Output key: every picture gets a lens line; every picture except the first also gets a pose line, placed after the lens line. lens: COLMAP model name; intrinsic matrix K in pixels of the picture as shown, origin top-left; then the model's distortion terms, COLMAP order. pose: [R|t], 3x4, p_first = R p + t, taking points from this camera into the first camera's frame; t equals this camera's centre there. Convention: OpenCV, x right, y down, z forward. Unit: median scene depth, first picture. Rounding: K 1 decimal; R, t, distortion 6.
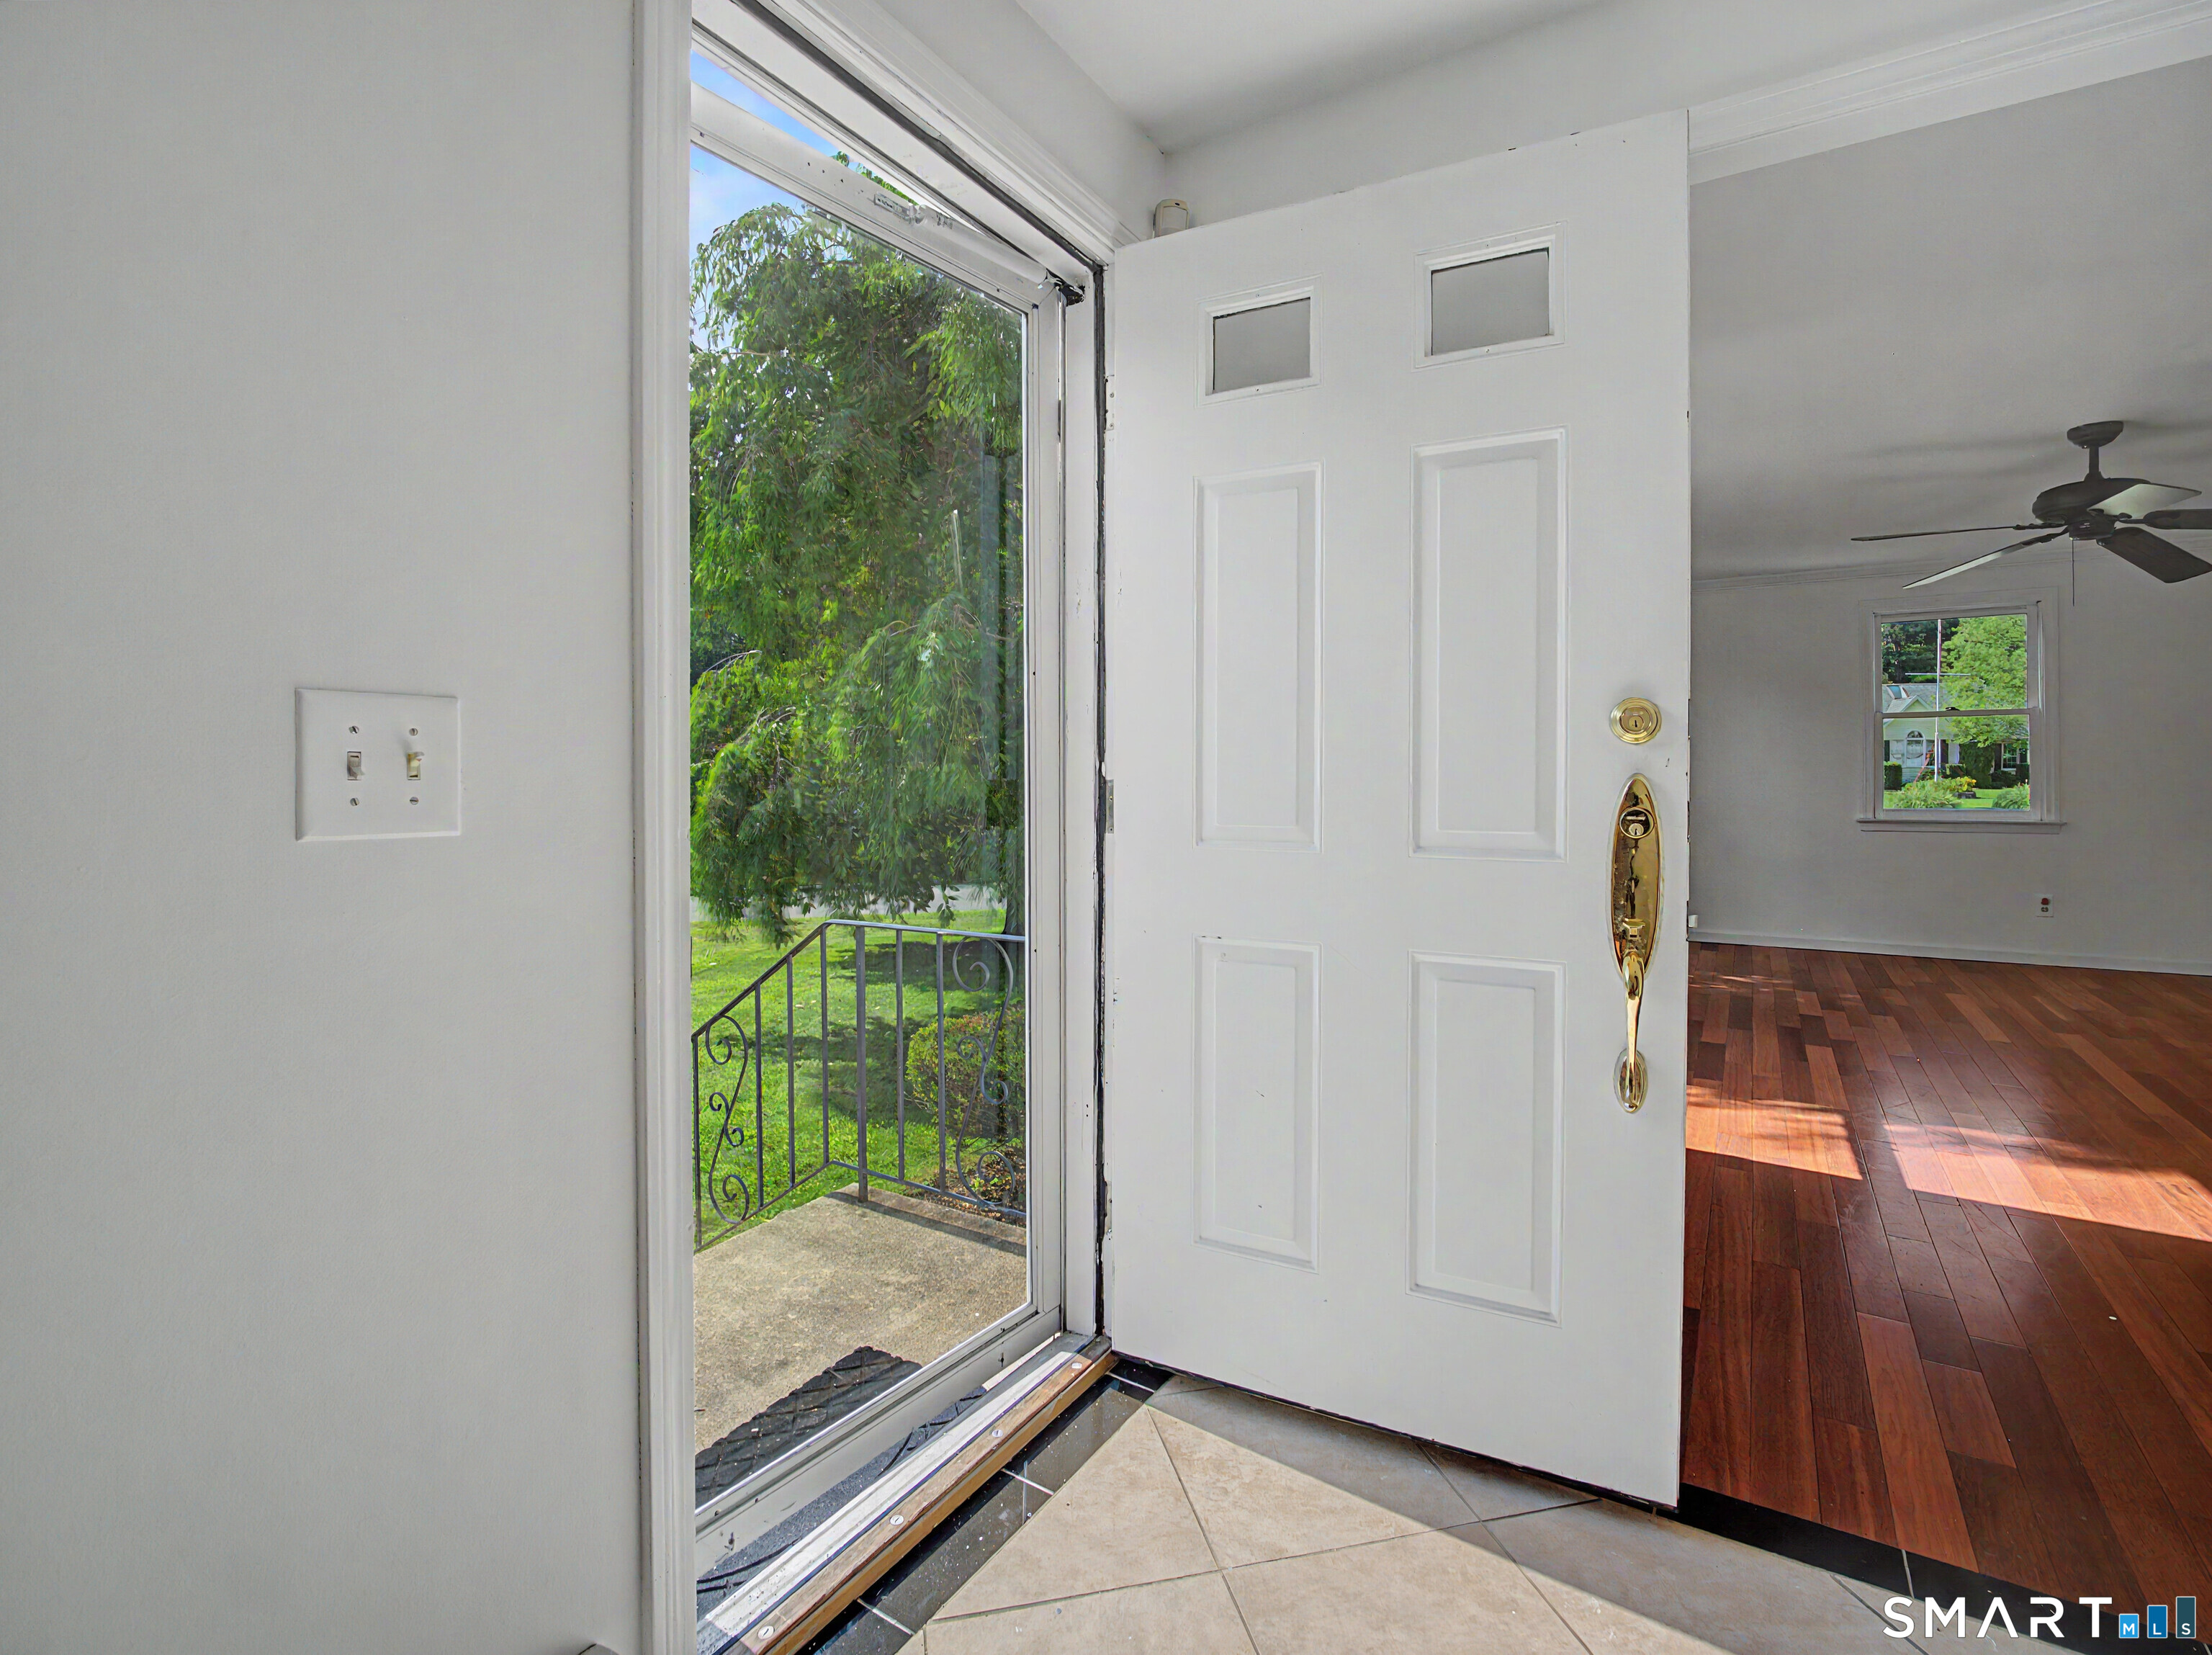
lens RADIAL K [[1046.9, 0, 1111.6], [0, 1046.9, 784.2], [0, 0, 1]] dist [-0.001055, -0.000203]
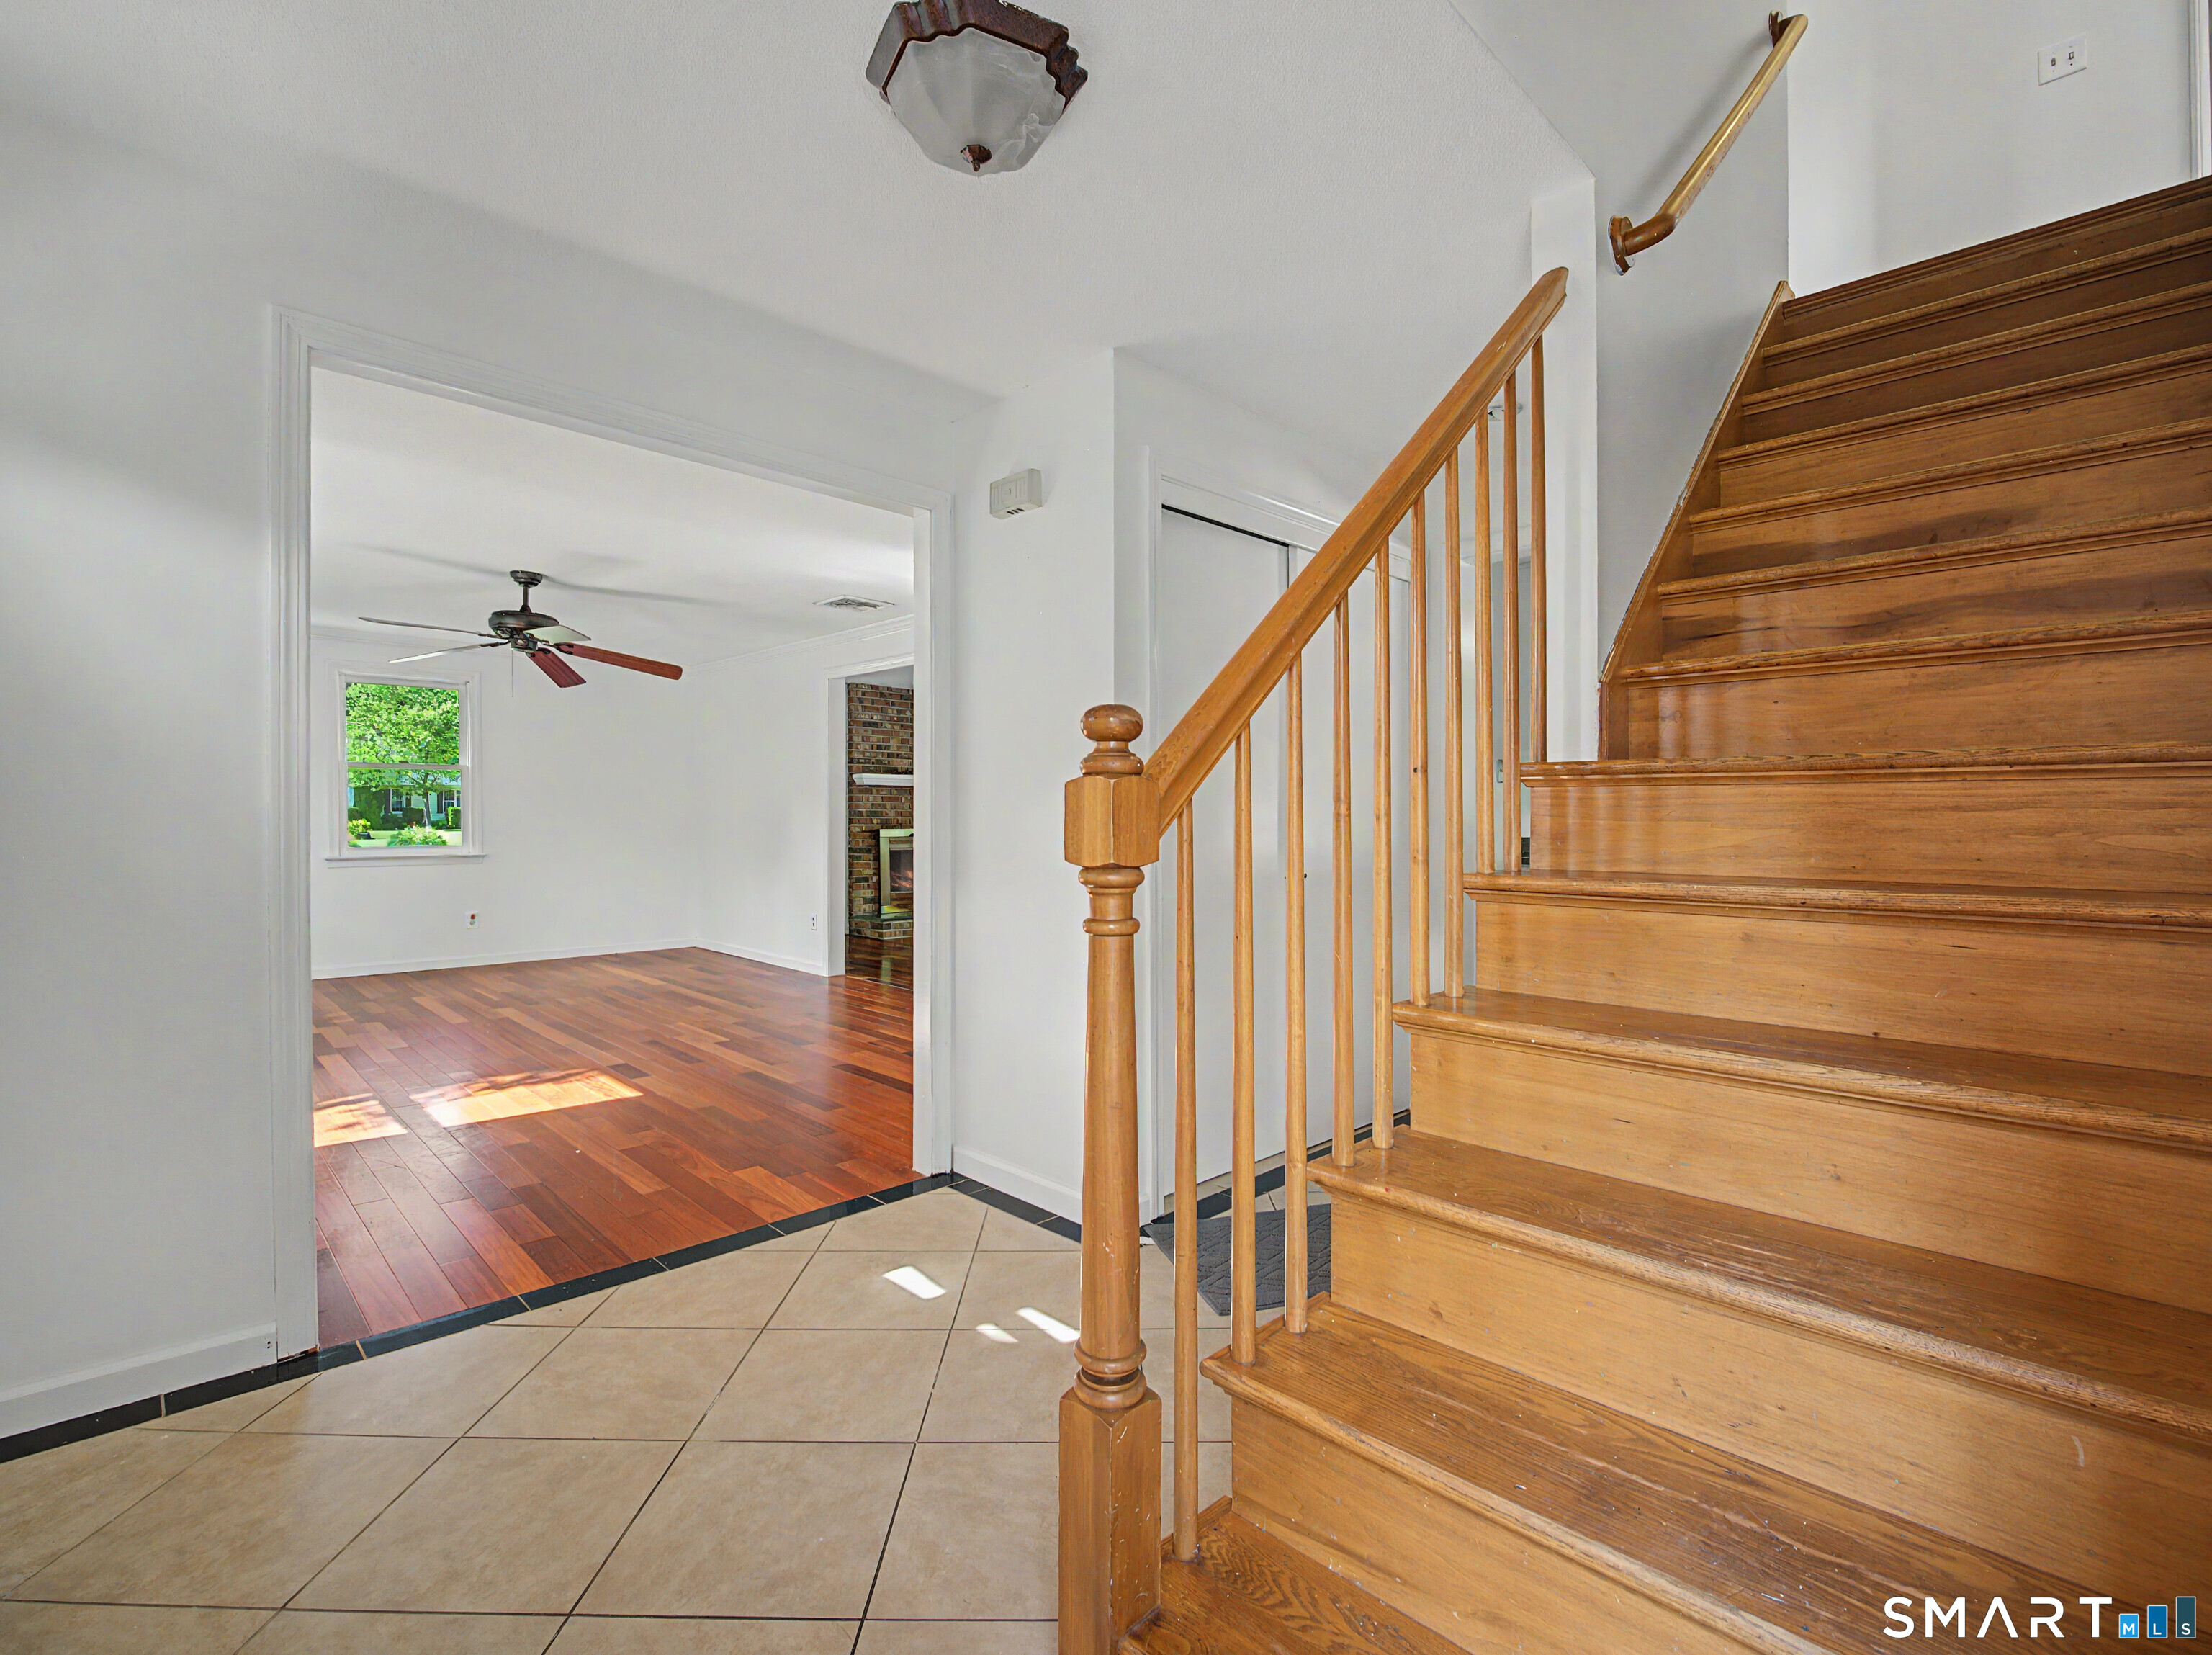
lens RADIAL K [[1019.5, 0, 1102.4], [0, 1019.5, 817.8], [0, 0, 1]] dist [-0.000628, -0.019024]
pose [[0.251300, 0.003963, 0.967901, -0.176066], [0.003868, 0.999980, -0.005098, 0.000476], [-0.967901, 0.005025, 0.251280, -0.091395]]
